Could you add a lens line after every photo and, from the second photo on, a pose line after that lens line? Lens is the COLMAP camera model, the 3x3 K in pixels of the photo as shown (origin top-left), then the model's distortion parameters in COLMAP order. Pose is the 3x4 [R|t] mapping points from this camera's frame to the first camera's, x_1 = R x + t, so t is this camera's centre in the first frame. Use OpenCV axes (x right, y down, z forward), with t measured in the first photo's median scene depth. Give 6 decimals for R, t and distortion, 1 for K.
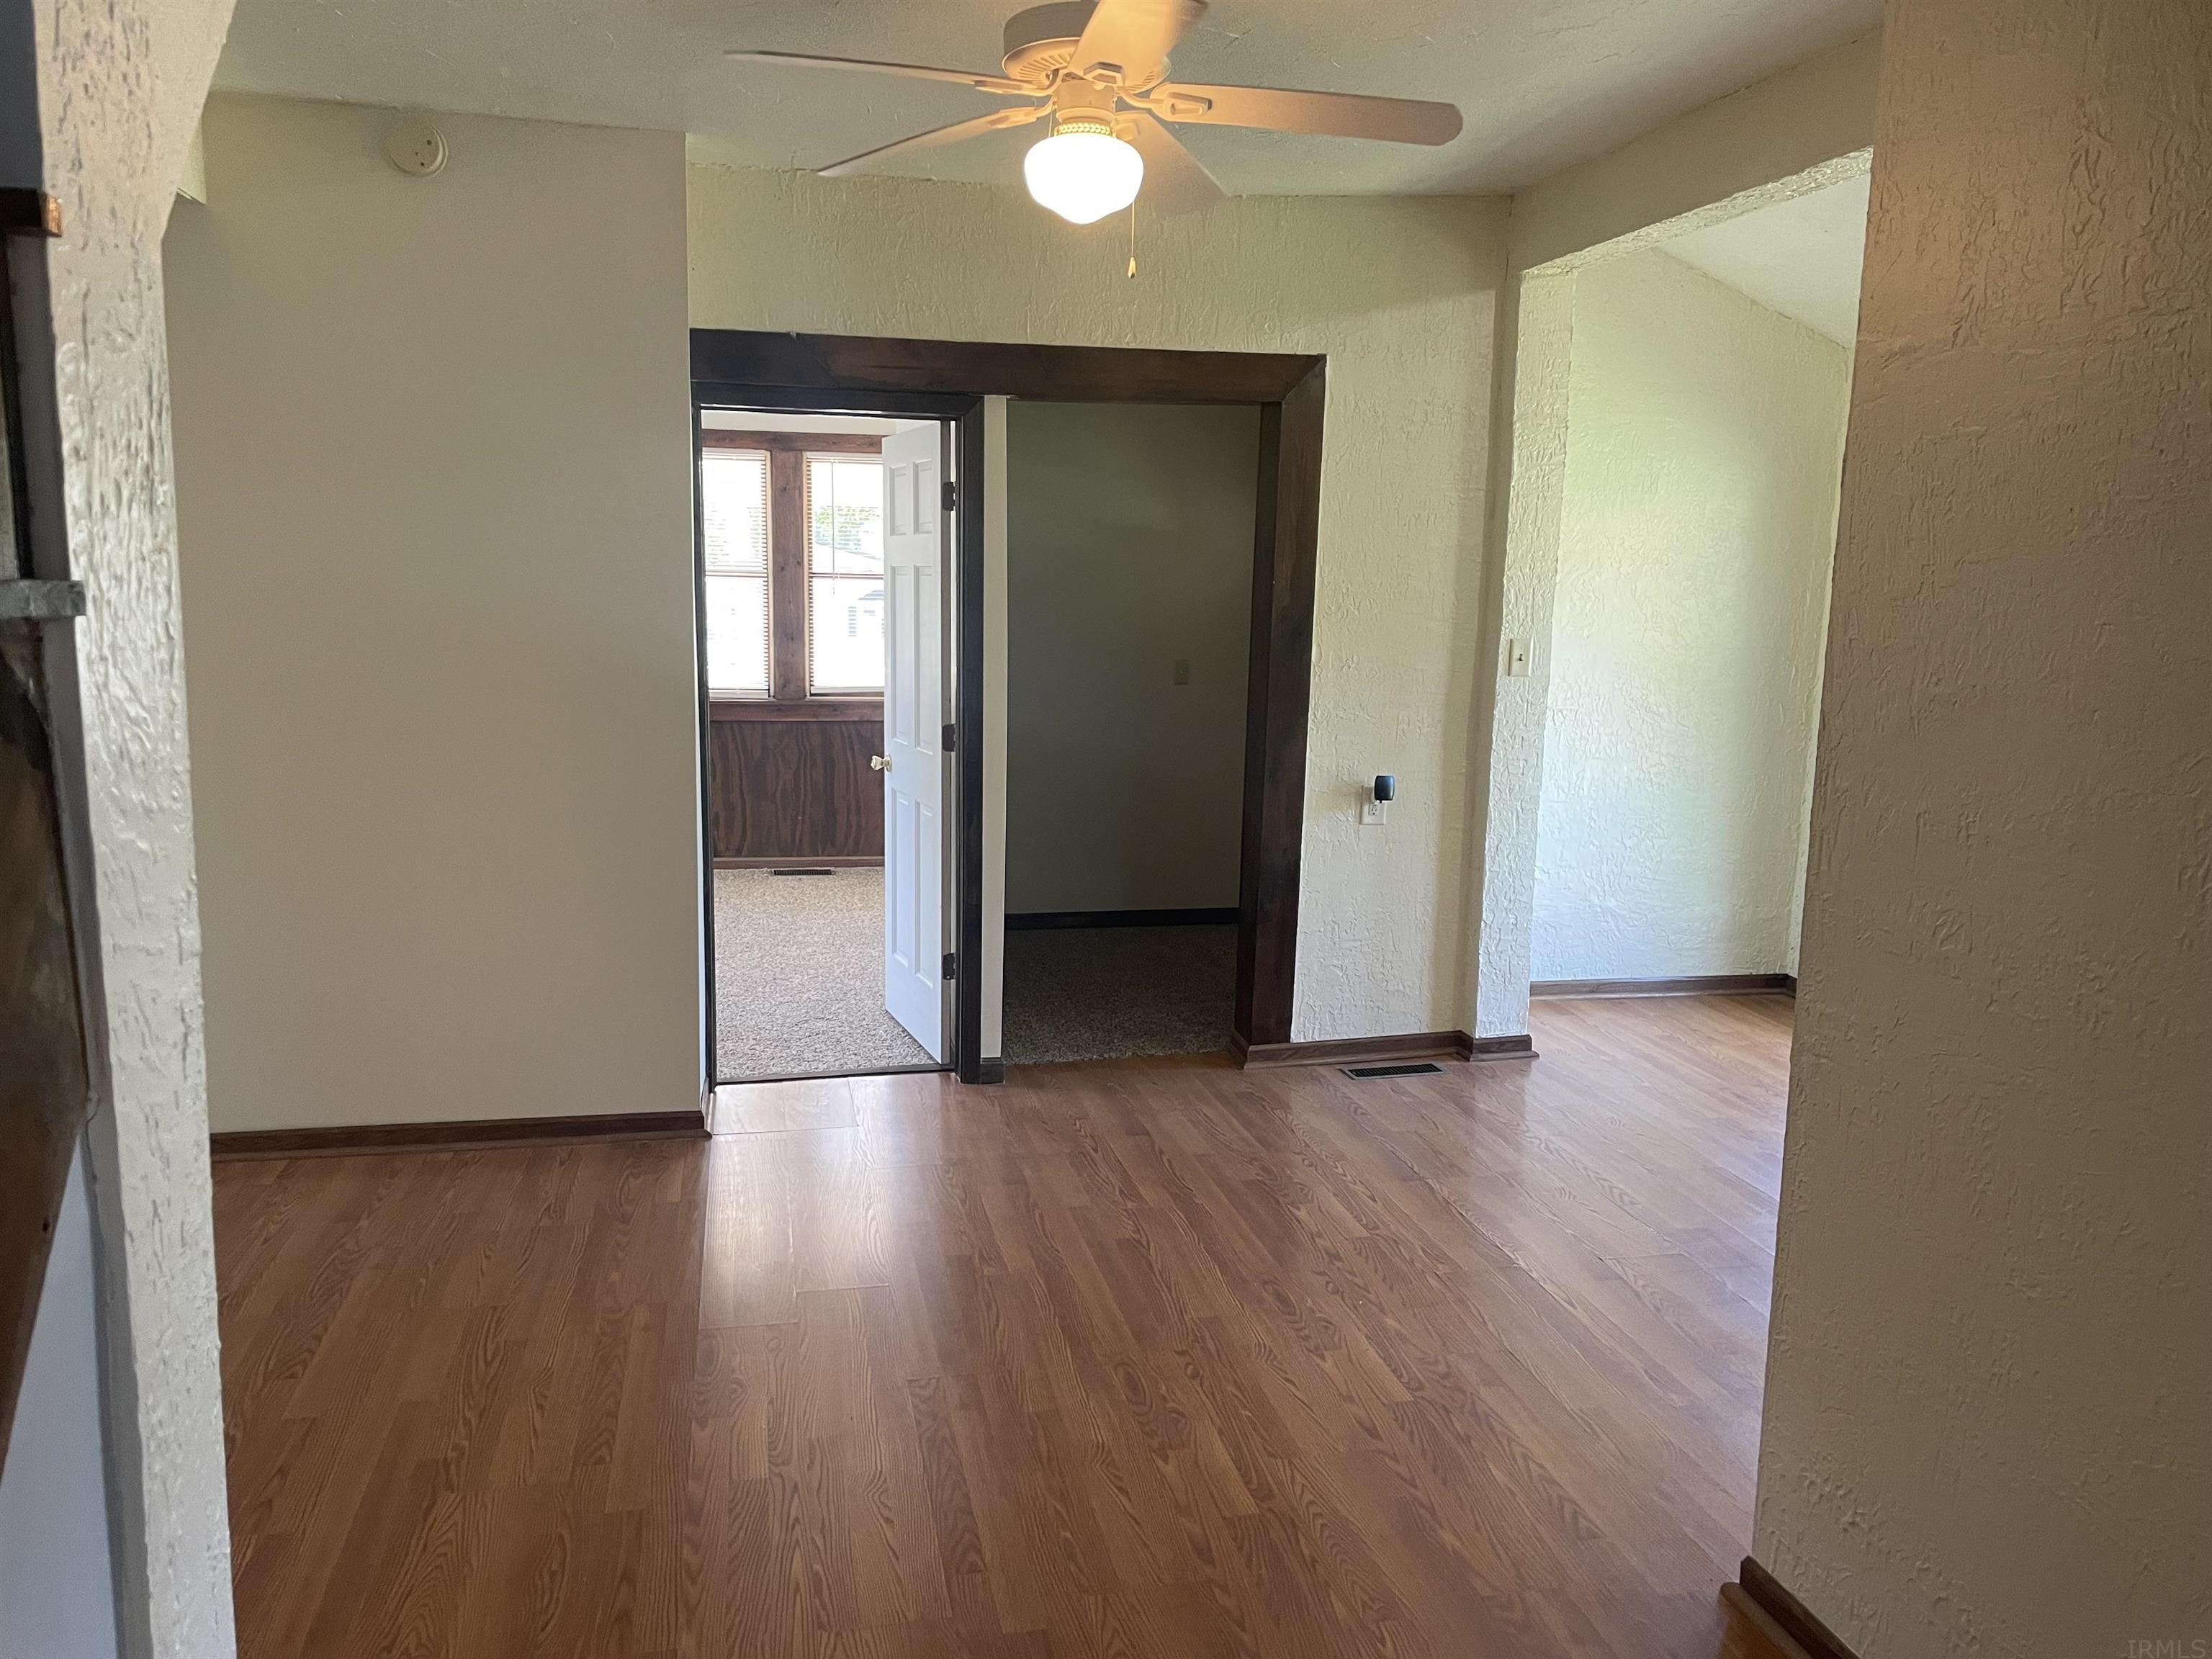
lens RADIAL K [[1721.1, 0, 1106.0], [0, 1721.1, 829.5], [0, 0, 1]] dist [0.110836, -0.149899]
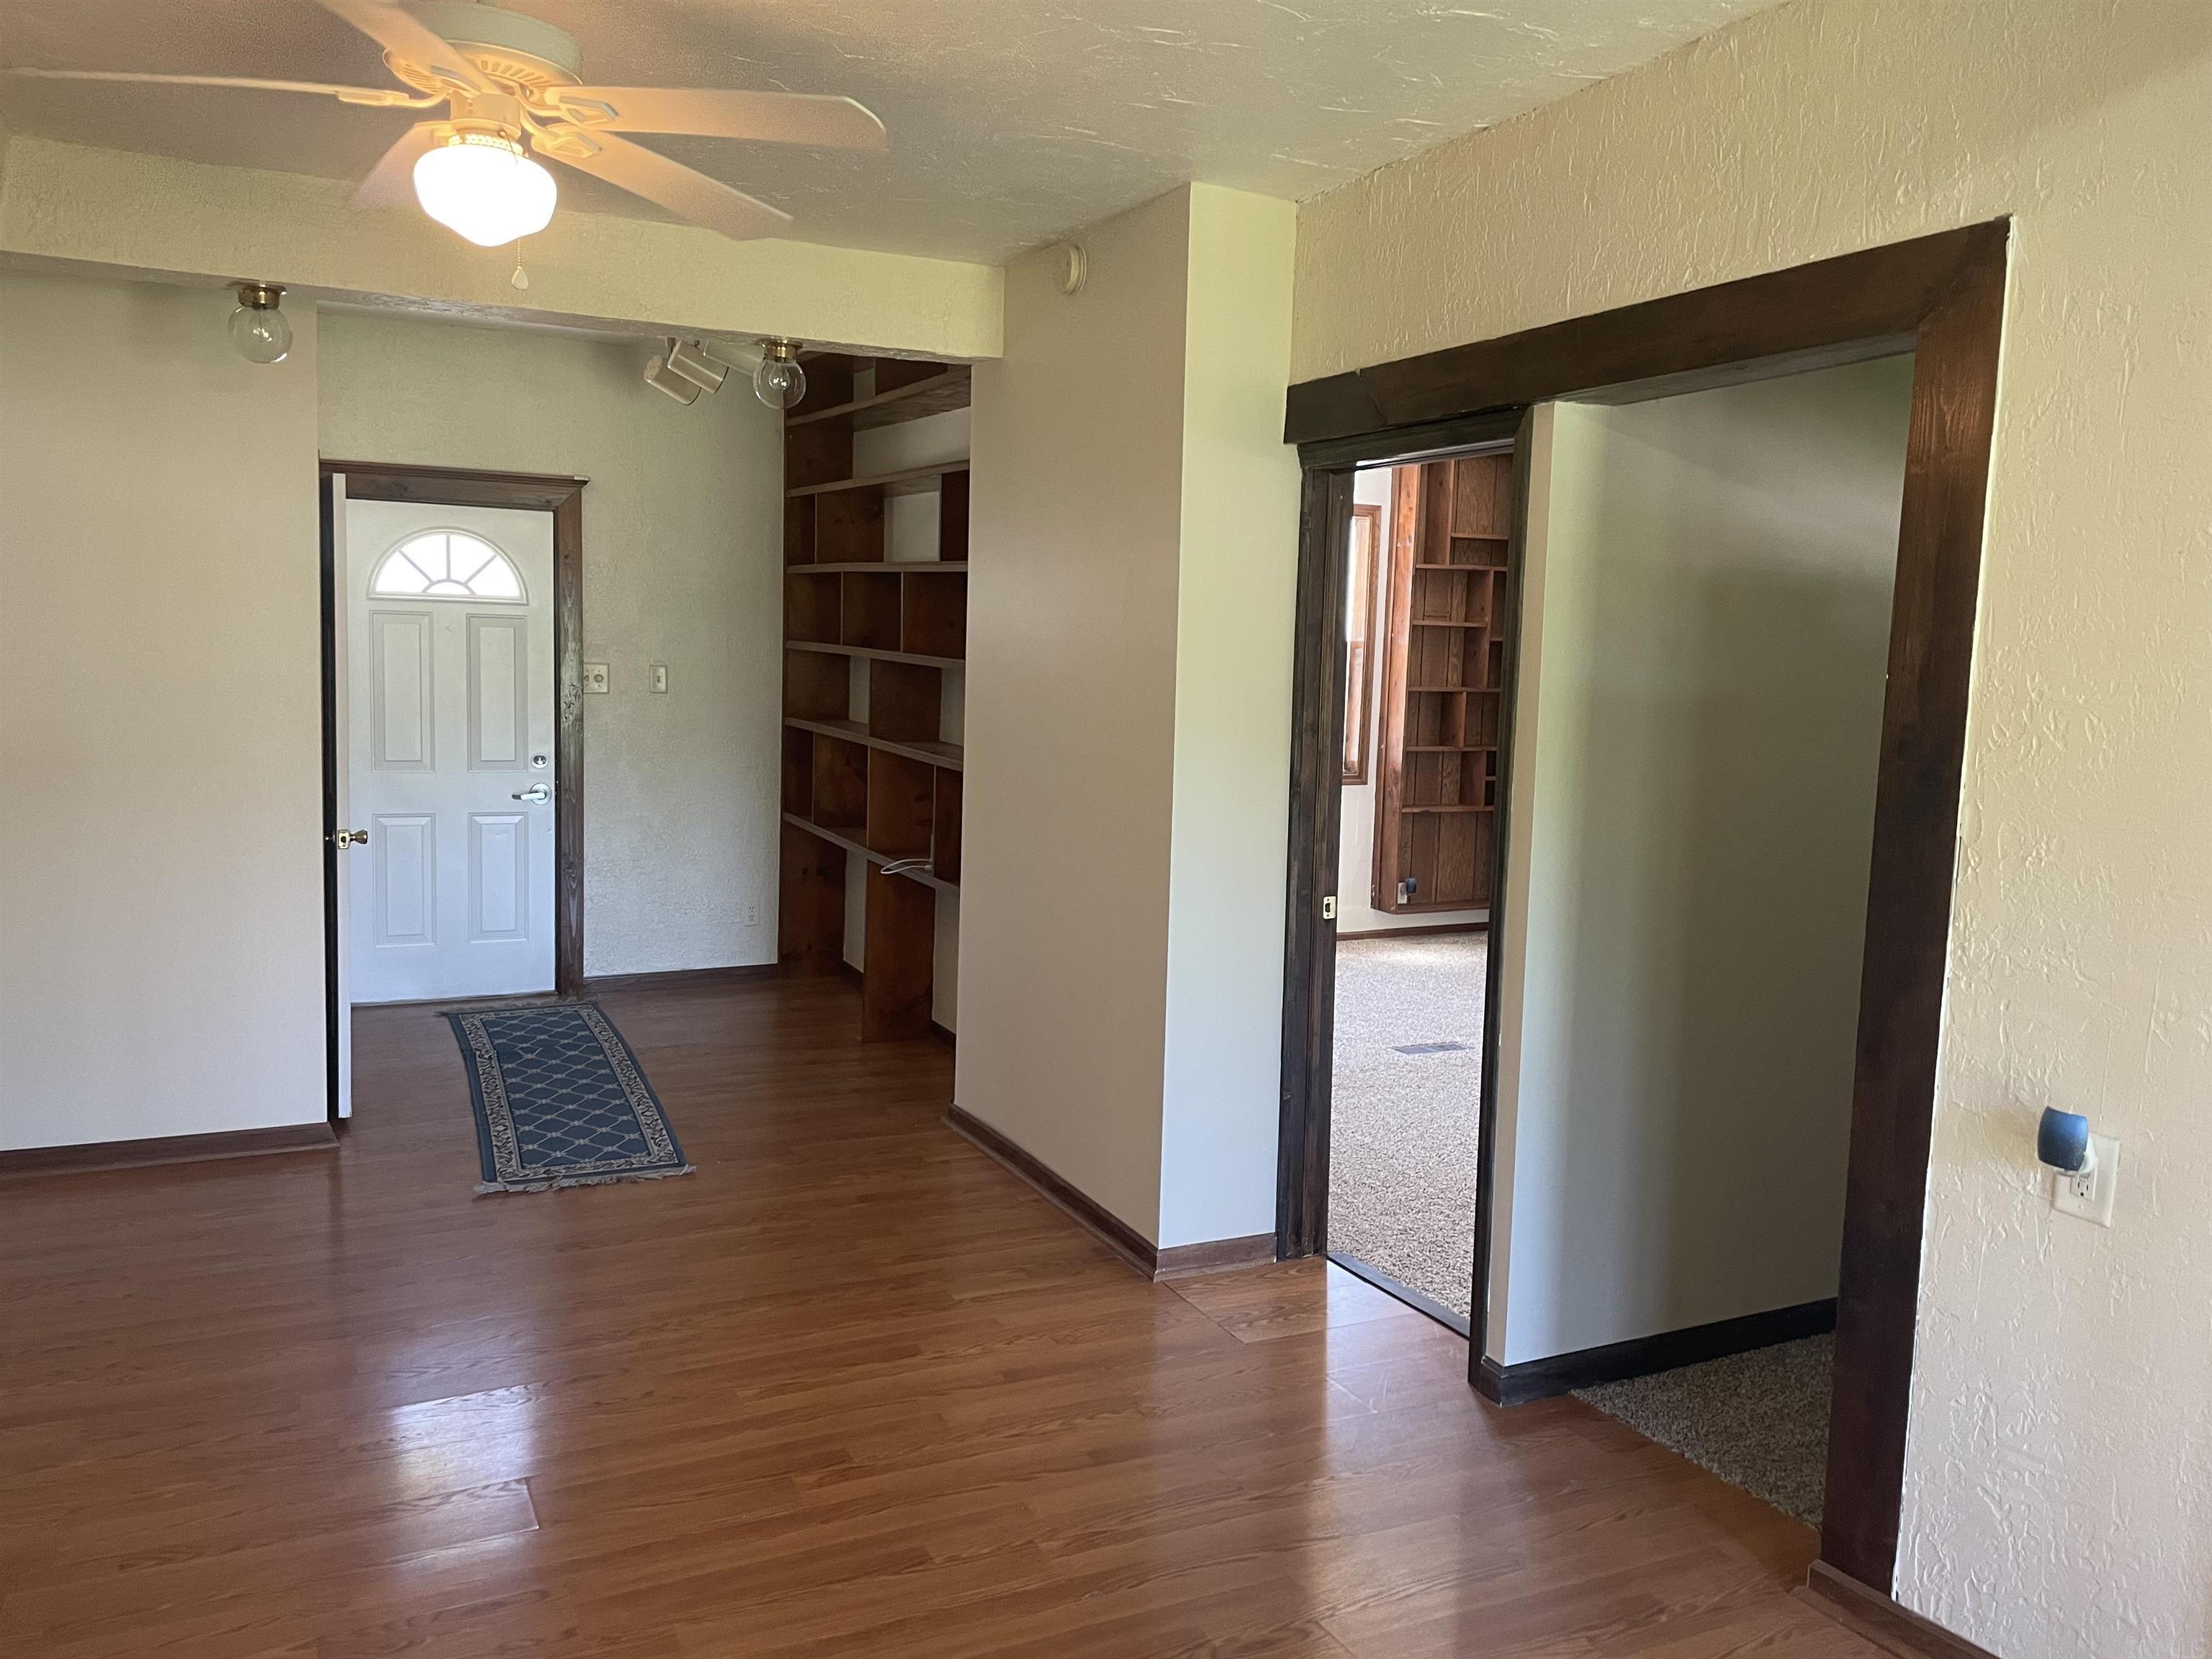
lens RADIAL K [[1721.1, 0, 1106.0], [0, 1721.1, 829.5], [0, 0, 1]] dist [0.110836, -0.149899]
pose [[0.236083, 0.090055, -0.967551, 0.569881], [-0.169954, 0.984176, 0.050134, -0.088715], [0.956755, 0.152603, 0.247653, 0.680370]]
